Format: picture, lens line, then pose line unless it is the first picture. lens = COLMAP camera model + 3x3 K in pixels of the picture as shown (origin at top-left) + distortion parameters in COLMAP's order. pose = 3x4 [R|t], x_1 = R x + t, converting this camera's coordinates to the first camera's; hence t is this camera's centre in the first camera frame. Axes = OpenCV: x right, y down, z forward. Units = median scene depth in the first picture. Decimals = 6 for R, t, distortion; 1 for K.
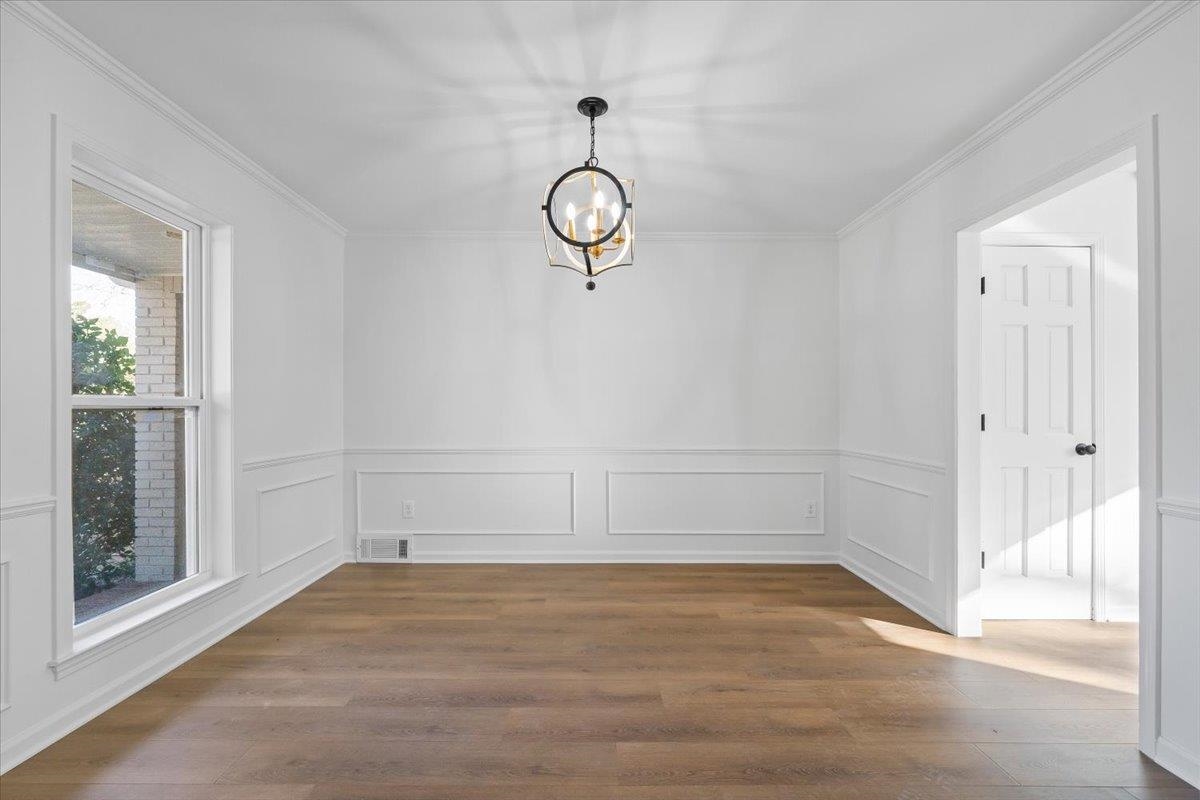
lens RADIAL K [[487.1, 0, 598.9], [0, 487.1, 412.5], [0, 0, 1]] dist [-0.001484, -0.000319]
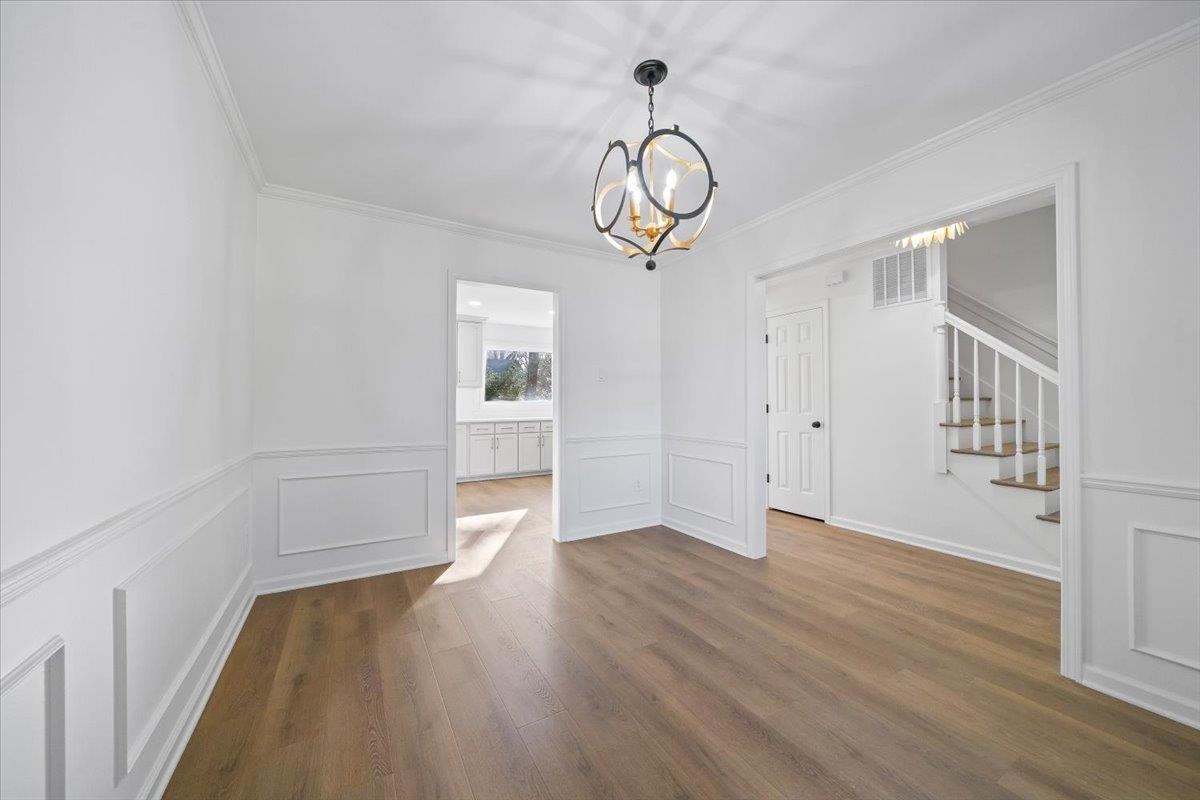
lens RADIAL K [[430.4, 0, 587.4], [0, 430.4, 399.0], [0, 0, 1]] dist [-0.001893, -0.000103]
pose [[-0.479237, 0.006035, 0.877665, -0.565012], [0.002033, 0.999981, -0.005766, -0.008388], [-0.877683, -0.000979, -0.479241, 1.271206]]
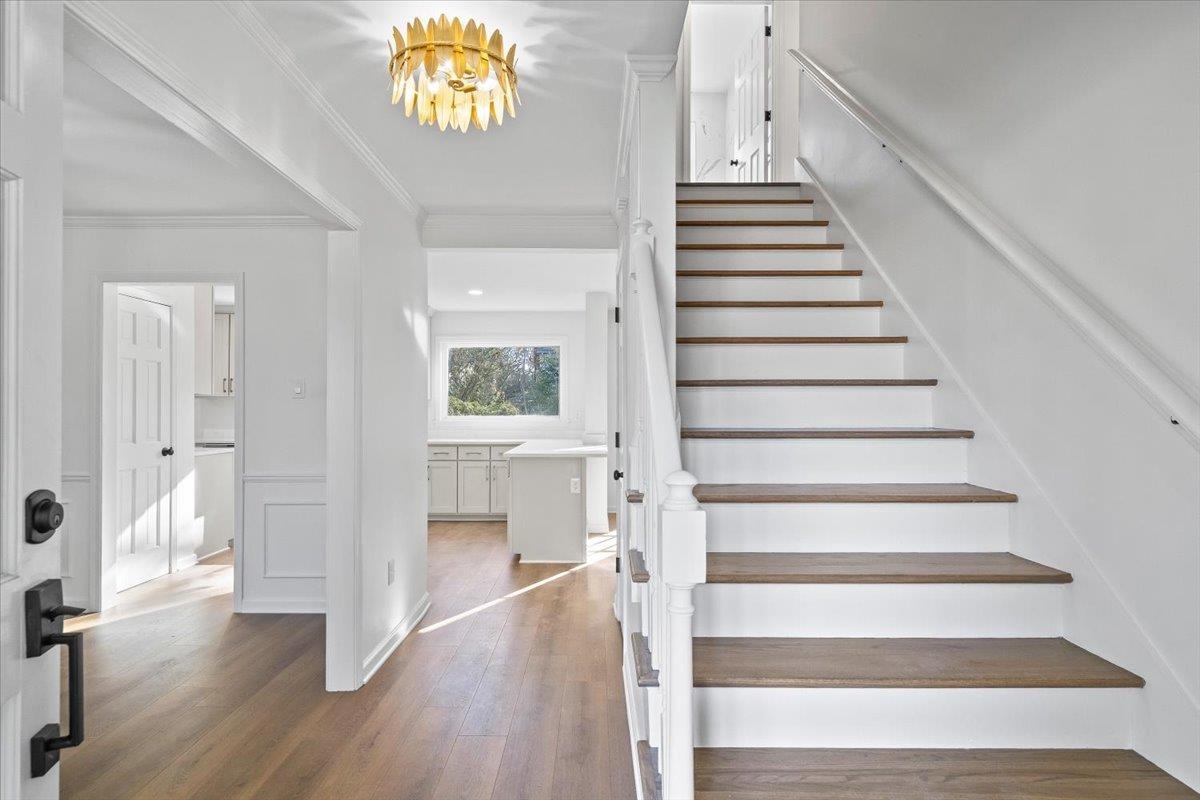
lens RADIAL K [[610.2, 0, 590.8], [0, 610.2, 401.7], [0, 0, 1]] dist [0.001052, -0.000169]
pose [[0.016168, 0.010295, 0.999816, -0.787127], [0.001078, 0.999946, -0.010314, -0.051806], [-0.999869, 0.001245, 0.016156, -0.259102]]
